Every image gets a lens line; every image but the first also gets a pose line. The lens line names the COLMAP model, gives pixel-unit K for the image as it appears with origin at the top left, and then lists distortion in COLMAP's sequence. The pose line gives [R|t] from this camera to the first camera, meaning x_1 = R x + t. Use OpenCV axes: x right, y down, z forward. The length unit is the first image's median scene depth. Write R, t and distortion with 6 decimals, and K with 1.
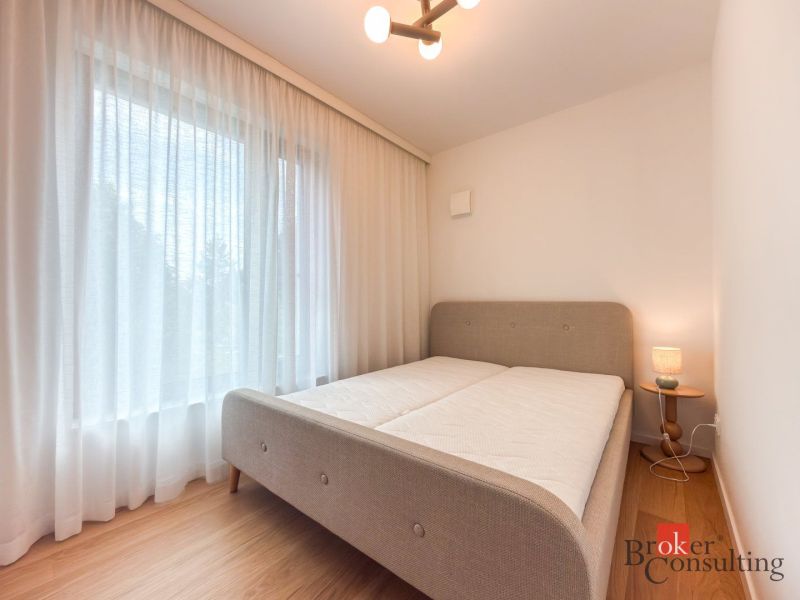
lens RADIAL K [[329.1, 0, 400.1], [0, 329.1, 298.4], [0, 0, 1]] dist [0.004277, -0.000485]
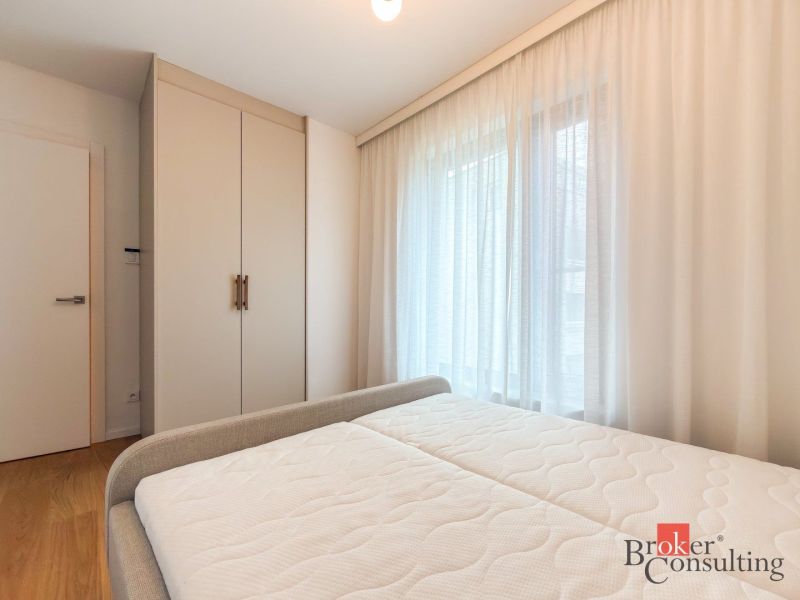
lens RADIAL K [[351.4, 0, 400.1], [0, 351.4, 303.8], [0, 0, 1]] dist [0.003559, 0.000230]
pose [[-0.109588, -0.003153, -0.993972, 0.638330], [0.000489, 0.999995, -0.003226, 0.015246], [0.993977, -0.000839, -0.109586, 0.806092]]
